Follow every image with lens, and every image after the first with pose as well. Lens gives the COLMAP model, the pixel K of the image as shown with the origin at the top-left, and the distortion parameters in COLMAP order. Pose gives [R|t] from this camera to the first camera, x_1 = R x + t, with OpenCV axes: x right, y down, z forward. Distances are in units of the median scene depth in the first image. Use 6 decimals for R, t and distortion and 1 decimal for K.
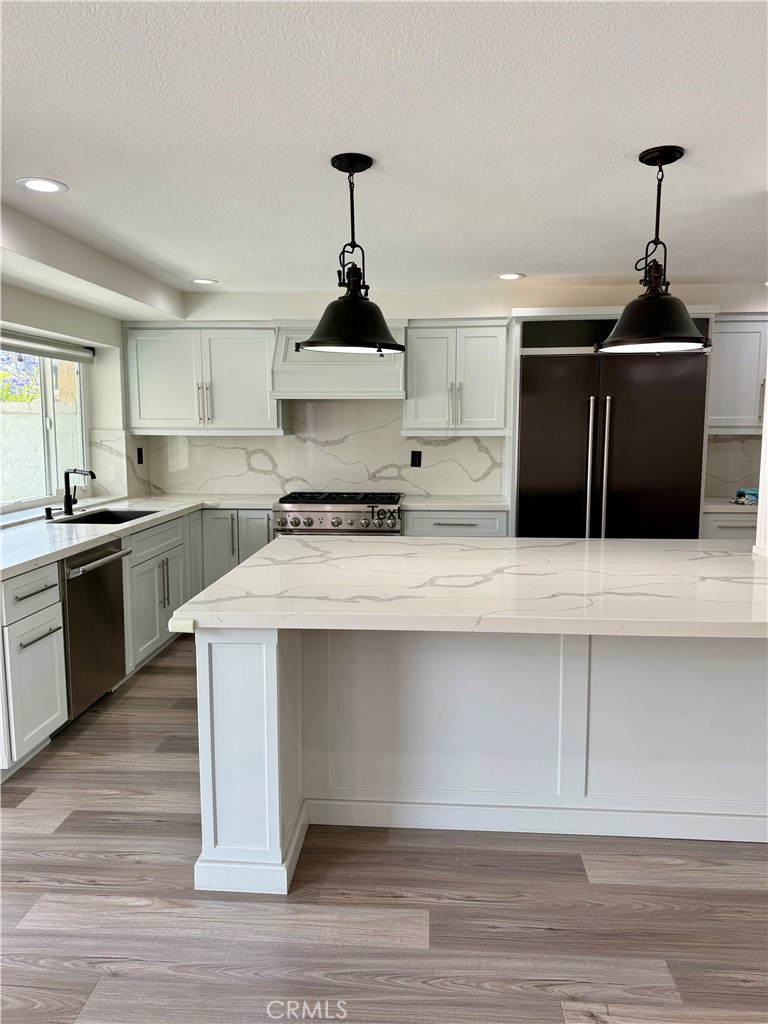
lens RADIAL K [[731.5, 0, 384.0], [0, 731.5, 512.0], [0, 0, 1]] dist [0.203507, -0.498182]
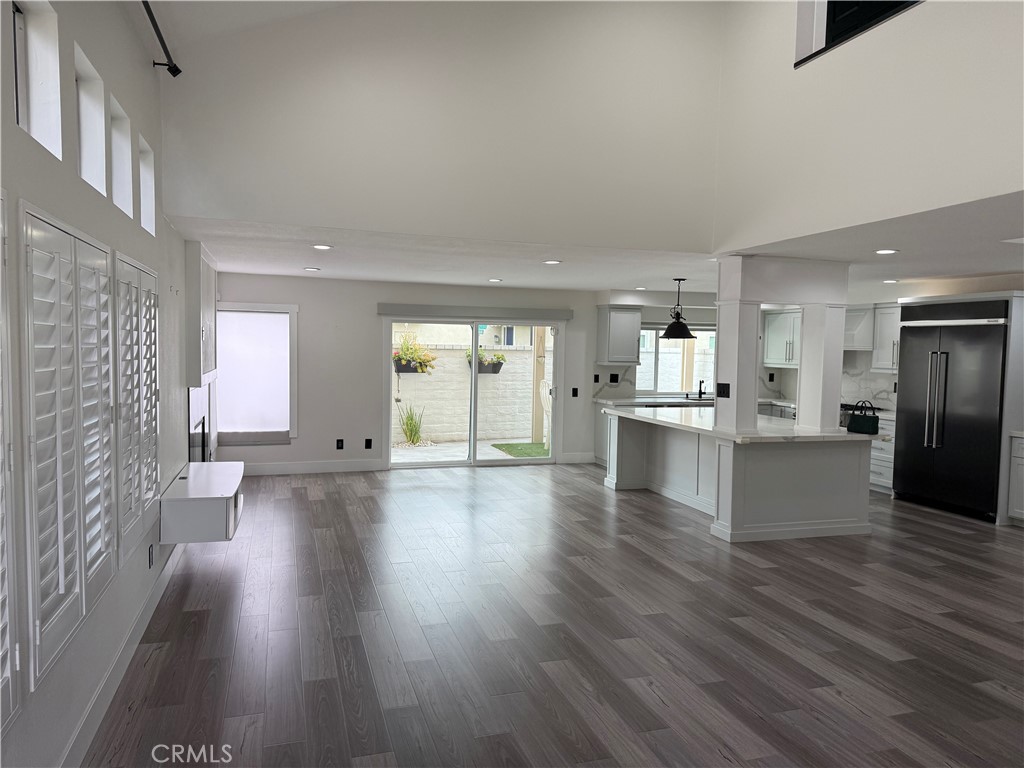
lens RADIAL K [[731.5, 0, 512.0], [0, 731.5, 384.0], [0, 0, 1]] dist [0.203507, -0.498182]
pose [[0.363212, 0.053601, -0.930164, 1.391460], [-0.128989, 0.991623, 0.006775, 0.016409], [0.922735, 0.117520, 0.367083, -0.384594]]
